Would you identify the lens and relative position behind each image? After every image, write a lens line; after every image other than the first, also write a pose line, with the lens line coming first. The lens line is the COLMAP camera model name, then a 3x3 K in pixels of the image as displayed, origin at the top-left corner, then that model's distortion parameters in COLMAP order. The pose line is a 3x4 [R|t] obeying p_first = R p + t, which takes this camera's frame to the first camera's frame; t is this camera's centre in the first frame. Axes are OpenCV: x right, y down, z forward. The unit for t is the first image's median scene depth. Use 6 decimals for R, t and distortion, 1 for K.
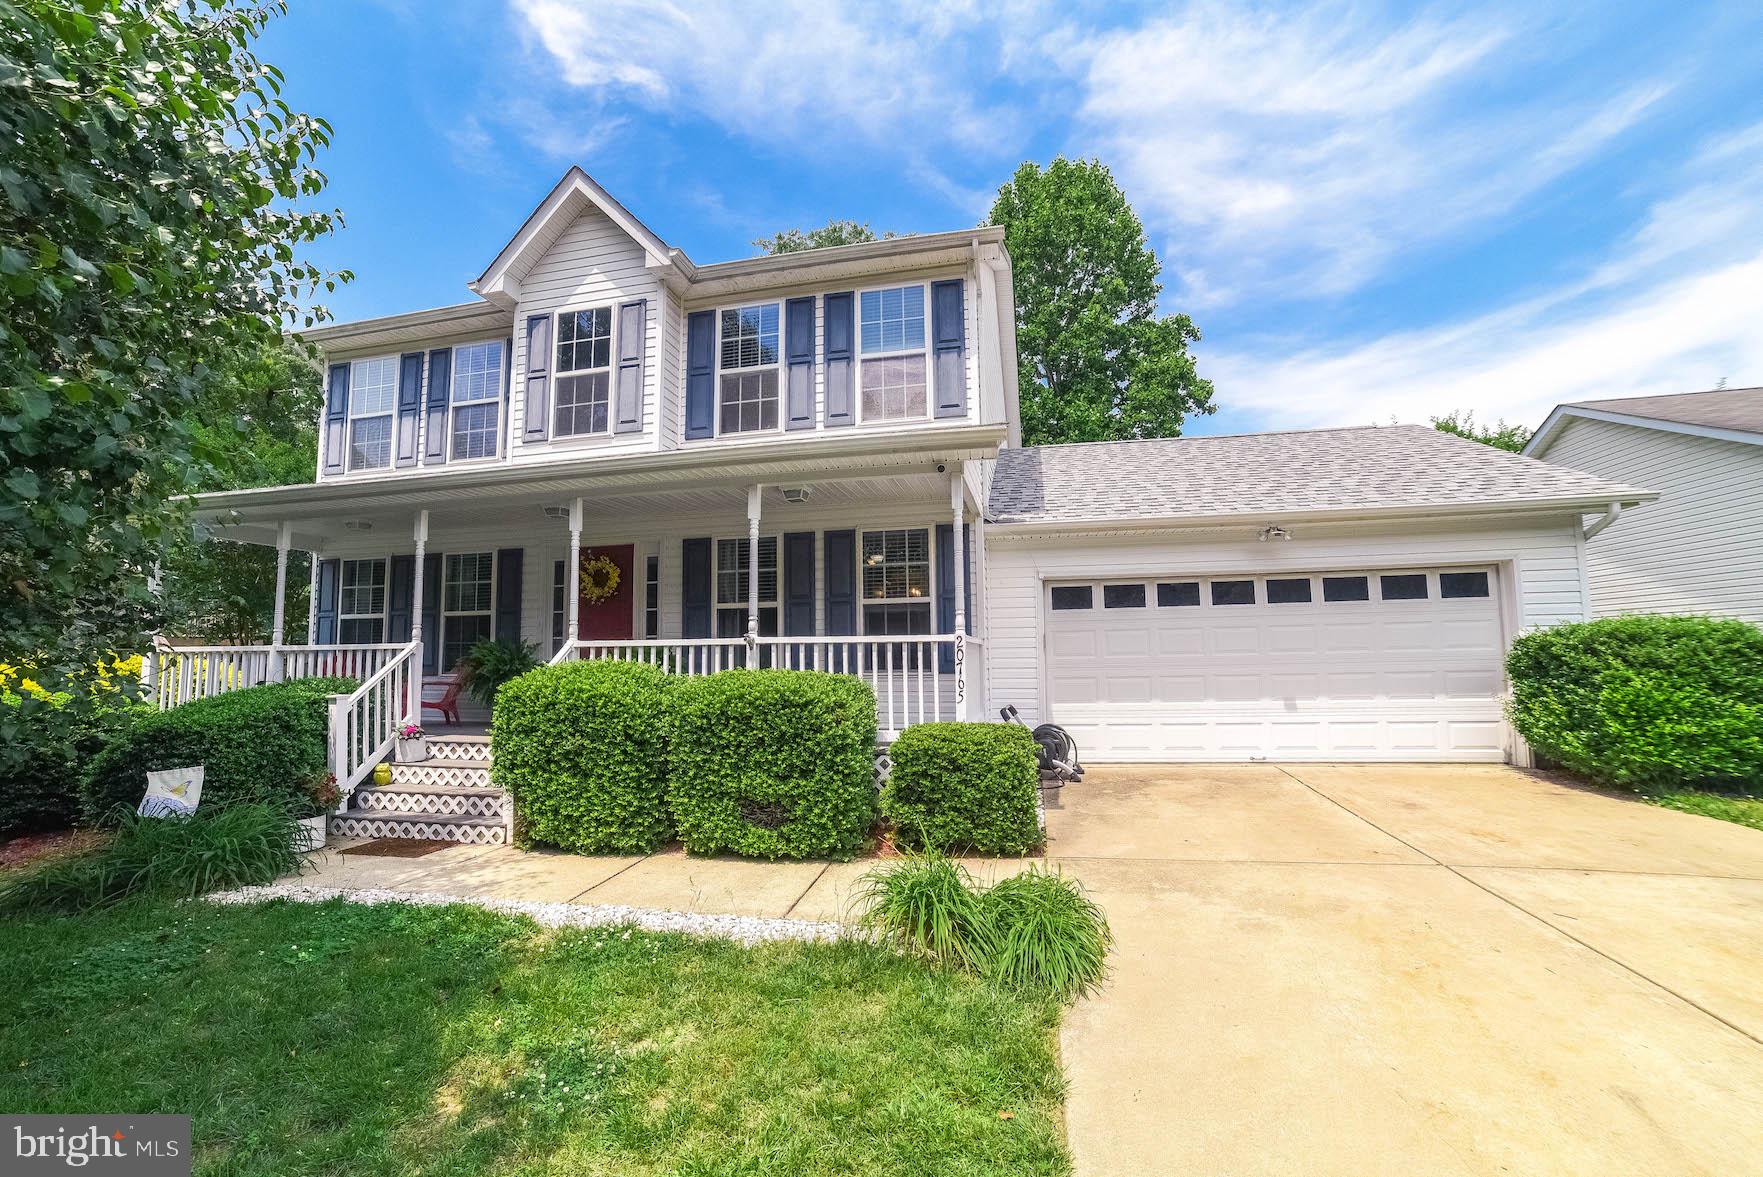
lens RADIAL K [[704.5, 0, 884.8], [0, 704.5, 602.7], [0, 0, 1]] dist [-0.090959, 0.036284]
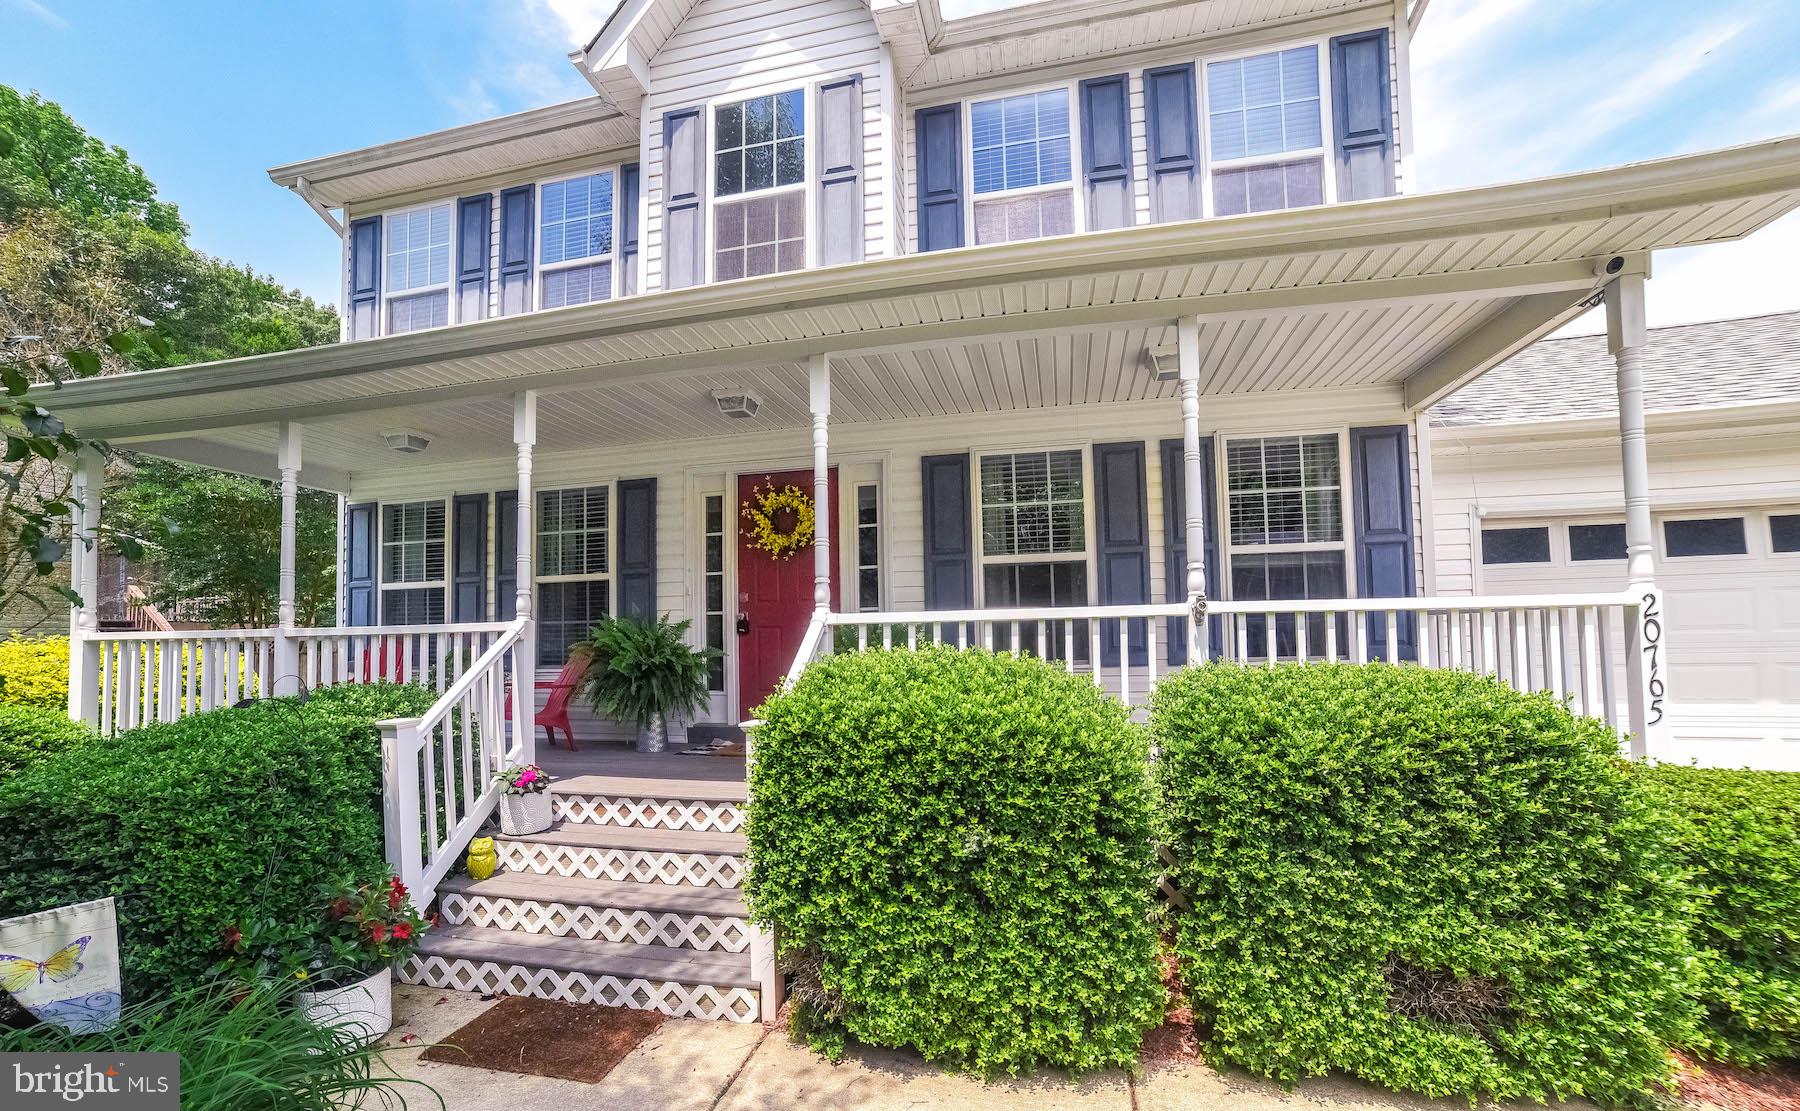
lens RADIAL K [[712.8, 0, 901.9], [0, 712.8, 615.3], [0, 0, 1]] dist [-0.090564, 0.039032]
pose [[0.999888, -0.006276, -0.013602, -0.320071], [0.006894, 0.998924, 0.045854, 0.026068], [0.013300, -0.045943, 0.998856, 0.368263]]
